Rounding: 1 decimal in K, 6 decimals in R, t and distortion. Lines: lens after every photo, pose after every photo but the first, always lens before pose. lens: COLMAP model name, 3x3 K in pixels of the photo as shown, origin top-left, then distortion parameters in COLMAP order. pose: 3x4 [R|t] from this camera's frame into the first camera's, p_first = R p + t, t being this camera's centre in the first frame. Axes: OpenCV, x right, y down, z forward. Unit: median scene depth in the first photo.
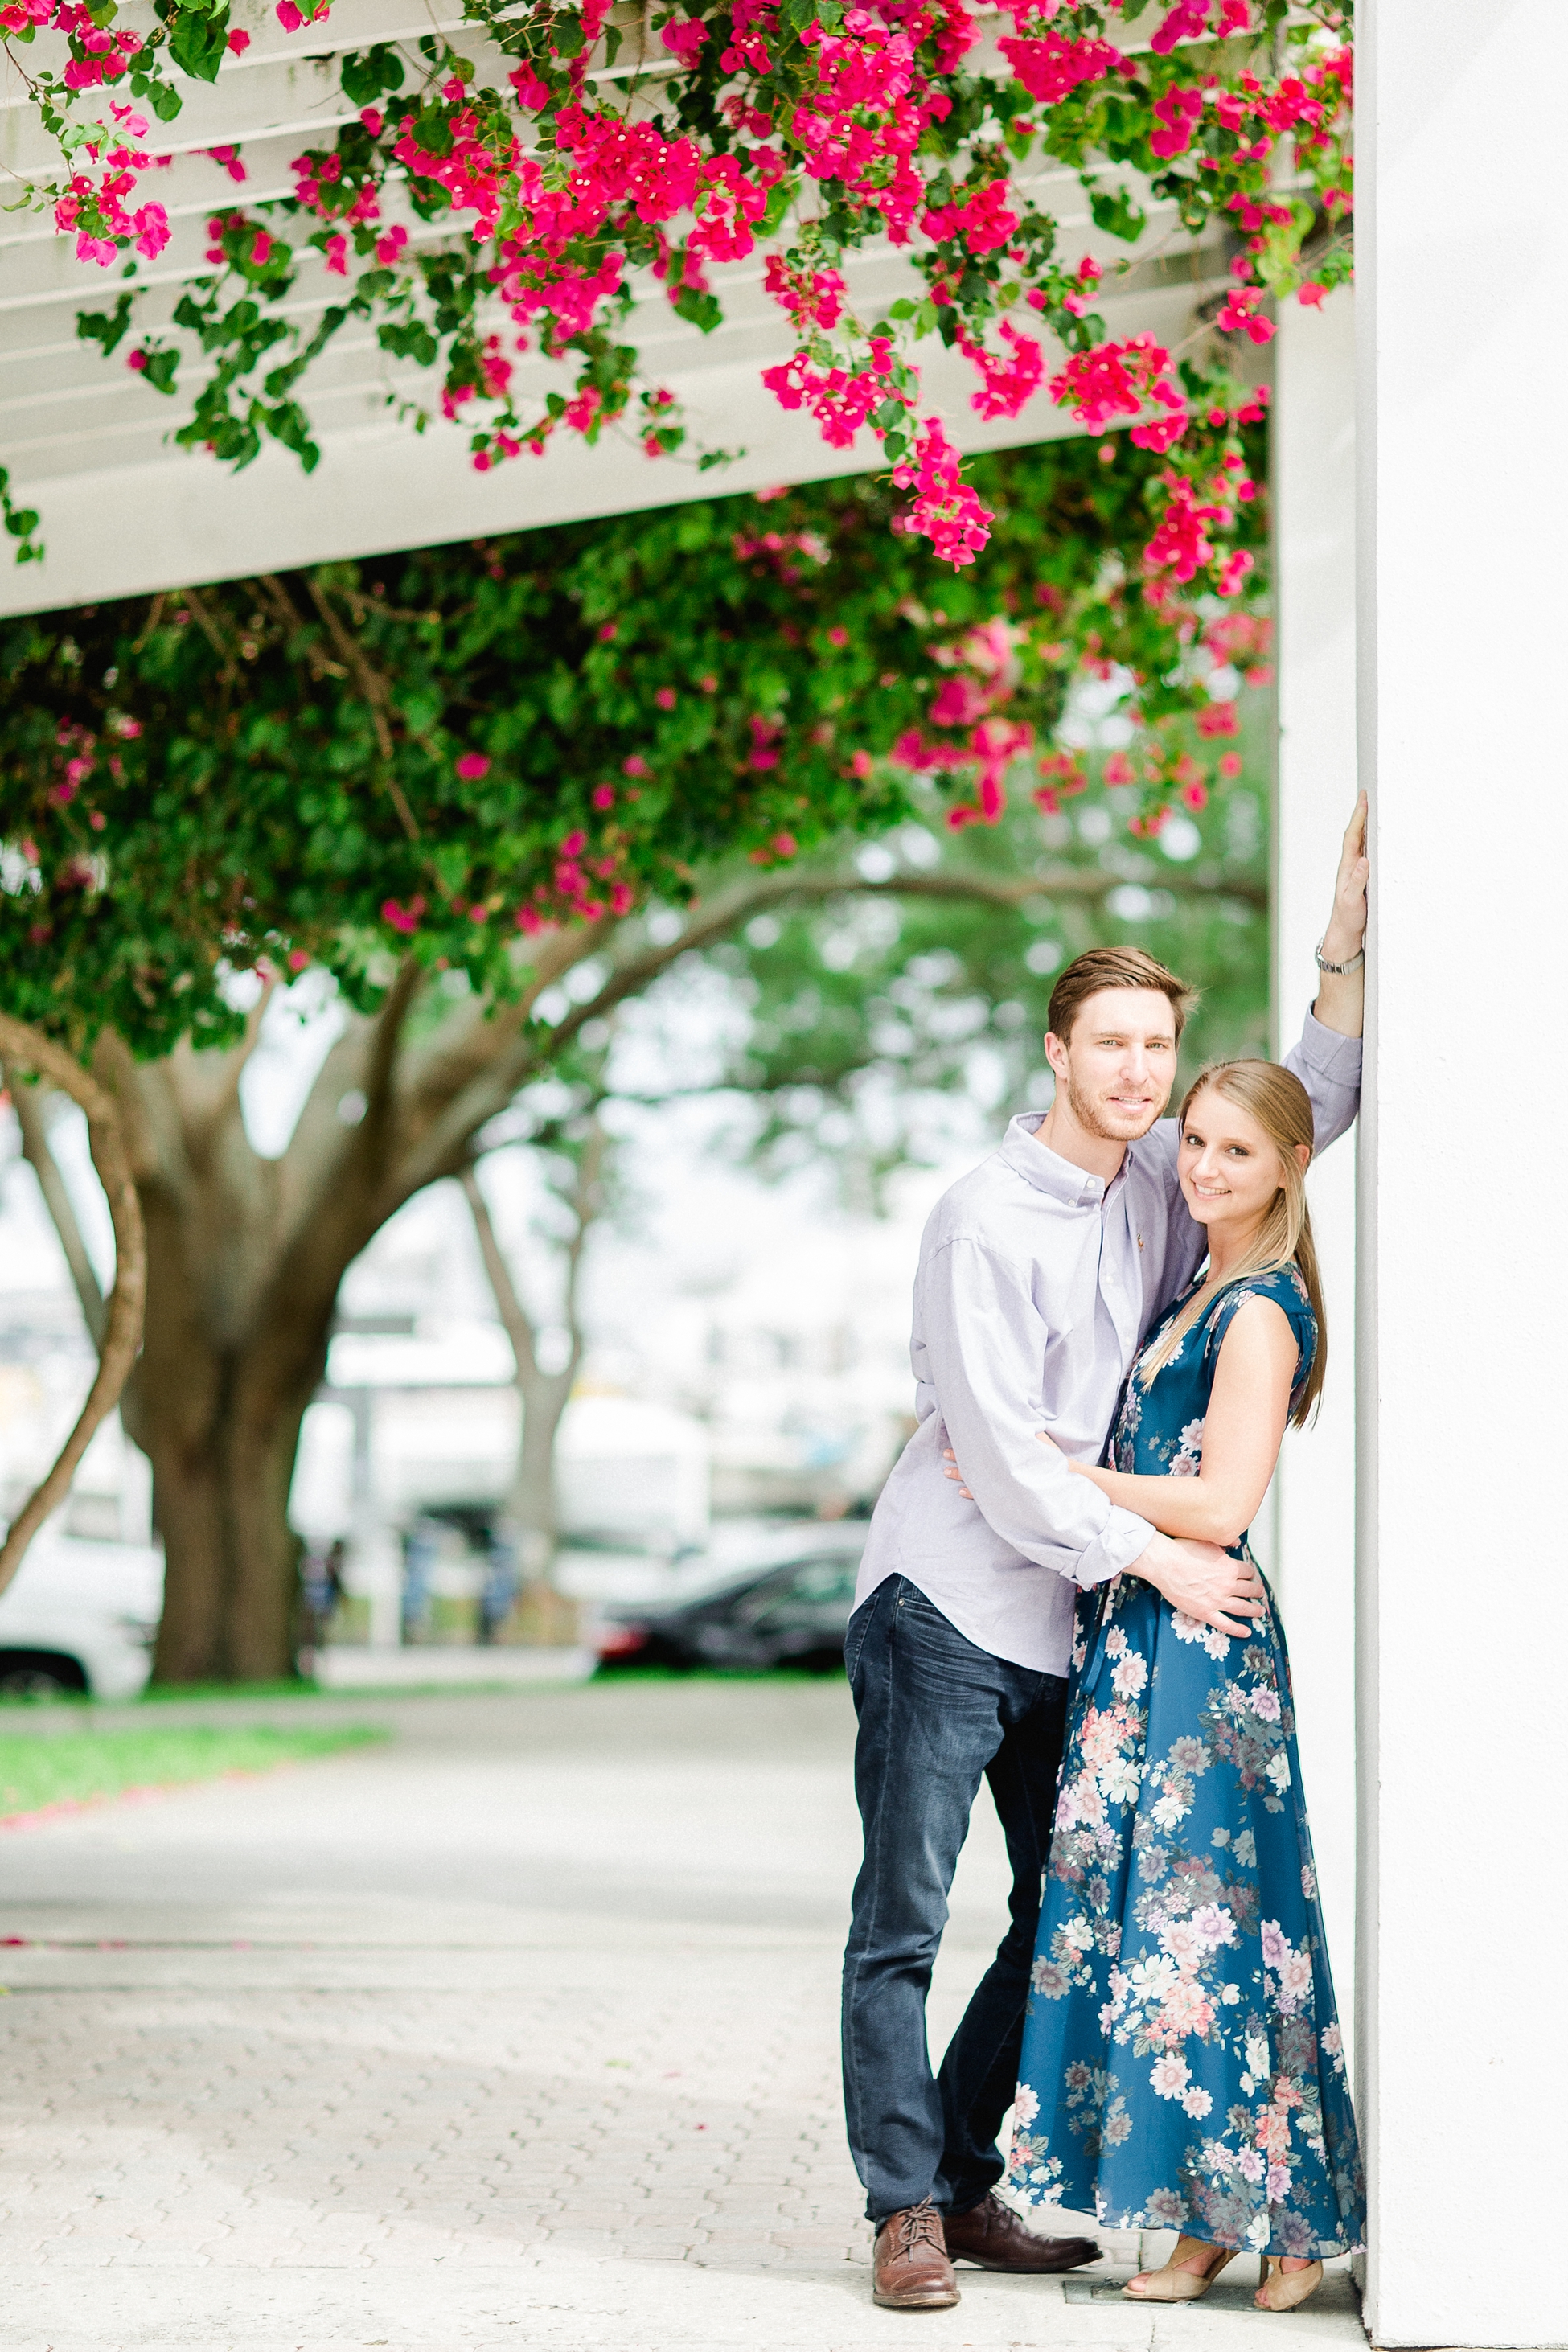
lens RADIAL K [[5860.8, 0, 784.0], [0, 5860.8, 1176.0], [0, 0, 1]] dist [-0.432270, -0.778717]
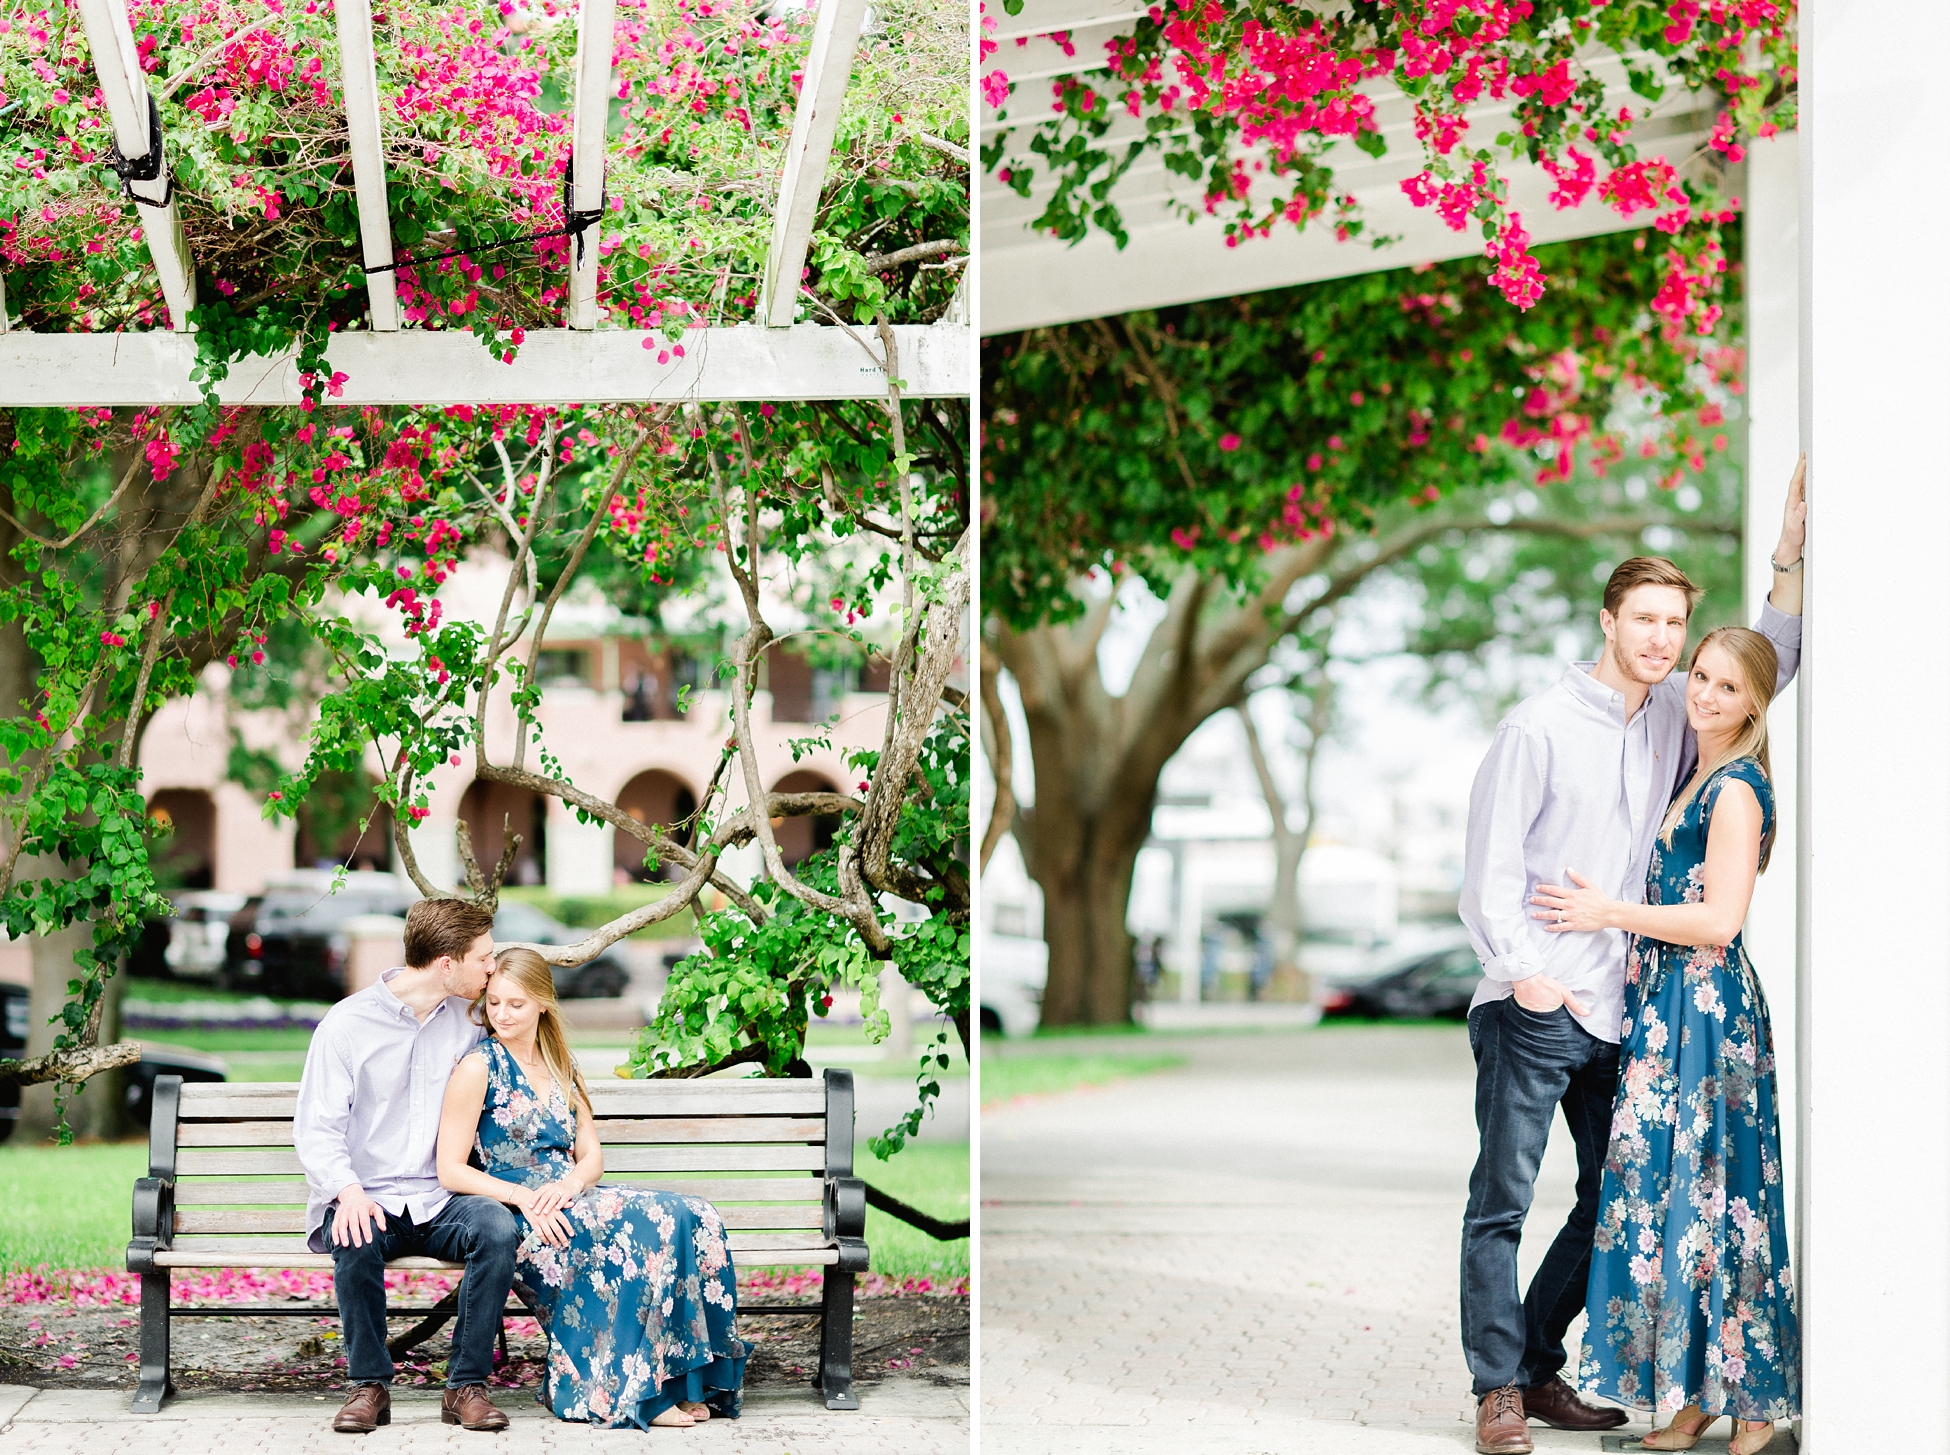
lens RADIAL K [[4628.5, 0, 975.0], [0, 4628.5, 727.5], [0, 0, 1]] dist [-0.337349, 0.170629]
pose [[0.996910, 0.003327, -0.078485, -0.024409], [-0.002803, 0.999973, 0.006793, -0.002576], [0.078506, -0.006553, 0.996892, -0.229350]]
